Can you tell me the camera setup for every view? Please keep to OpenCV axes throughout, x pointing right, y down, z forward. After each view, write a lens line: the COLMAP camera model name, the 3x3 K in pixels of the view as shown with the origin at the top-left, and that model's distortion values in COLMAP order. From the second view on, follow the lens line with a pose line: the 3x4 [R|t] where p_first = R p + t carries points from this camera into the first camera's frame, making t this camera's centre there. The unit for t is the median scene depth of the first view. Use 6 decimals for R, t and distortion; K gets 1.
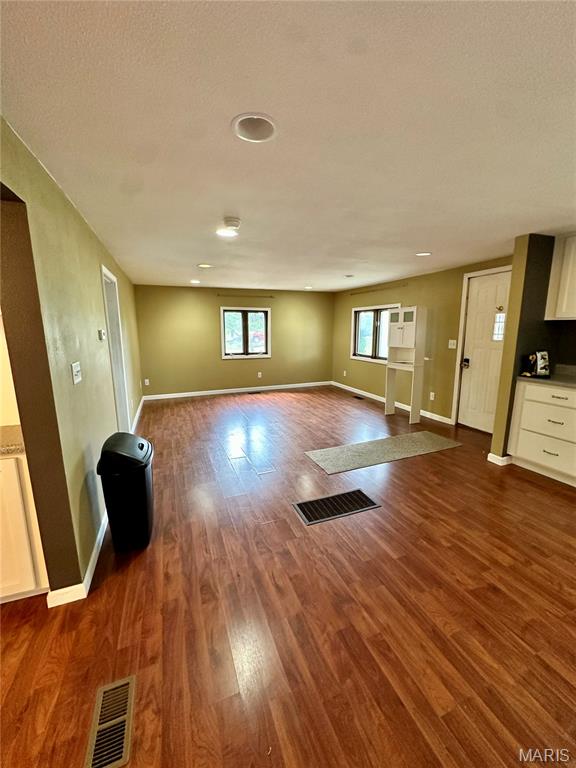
lens RADIAL K [[307.2, 0, 287.7], [0, 307.2, 383.7], [0, 0, 1]] dist [-0.005561, 0.001853]
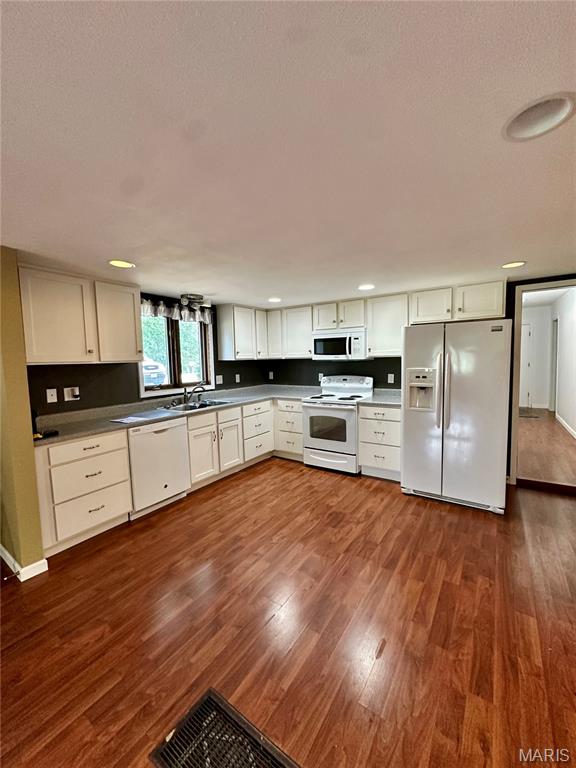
lens RADIAL K [[307.2, 0, 288.3], [0, 307.2, 382.9], [0, 0, 1]] dist [-0.005561, 0.001853]
pose [[-0.561051, -0.048084, 0.826383, -0.181378], [0.174979, 0.968864, 0.175172, -0.184563], [-0.809076, 0.242880, -0.535168, 0.890882]]
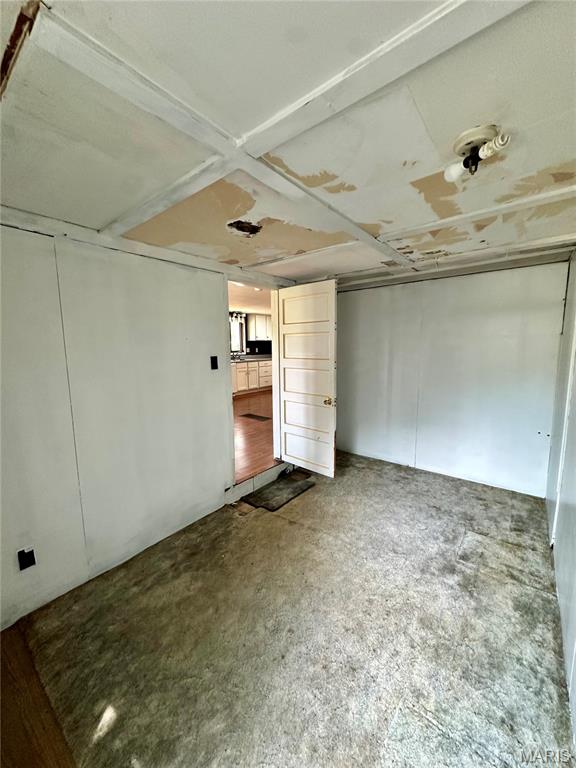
lens RADIAL K [[307.2, 0, 284.3], [0, 307.2, 388.5], [0, 0, 1]] dist [-0.005561, 0.001853]
pose [[-0.491874, -0.109345, 0.863773, -1.666499], [0.174236, 0.959653, 0.220700, -0.244687], [-0.853054, 0.259057, -0.452977, 1.554550]]
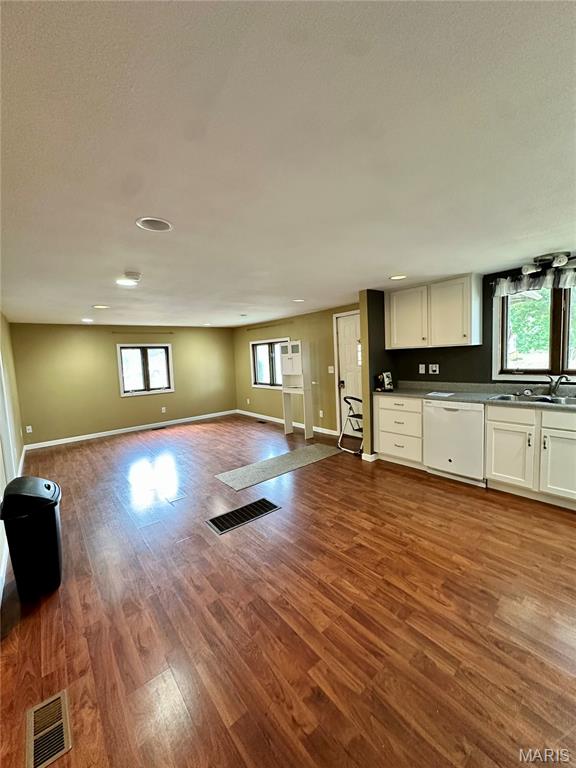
lens RADIAL K [[307.2, 0, 287.4], [0, 307.2, 382.8], [0, 0, 1]] dist [-0.005561, 0.001853]
pose [[0.952128, -0.065570, 0.298584, -0.000092], [0.094939, 0.991853, -0.084931, 0.016689], [-0.290582, 0.109213, 0.950597, -0.169675]]
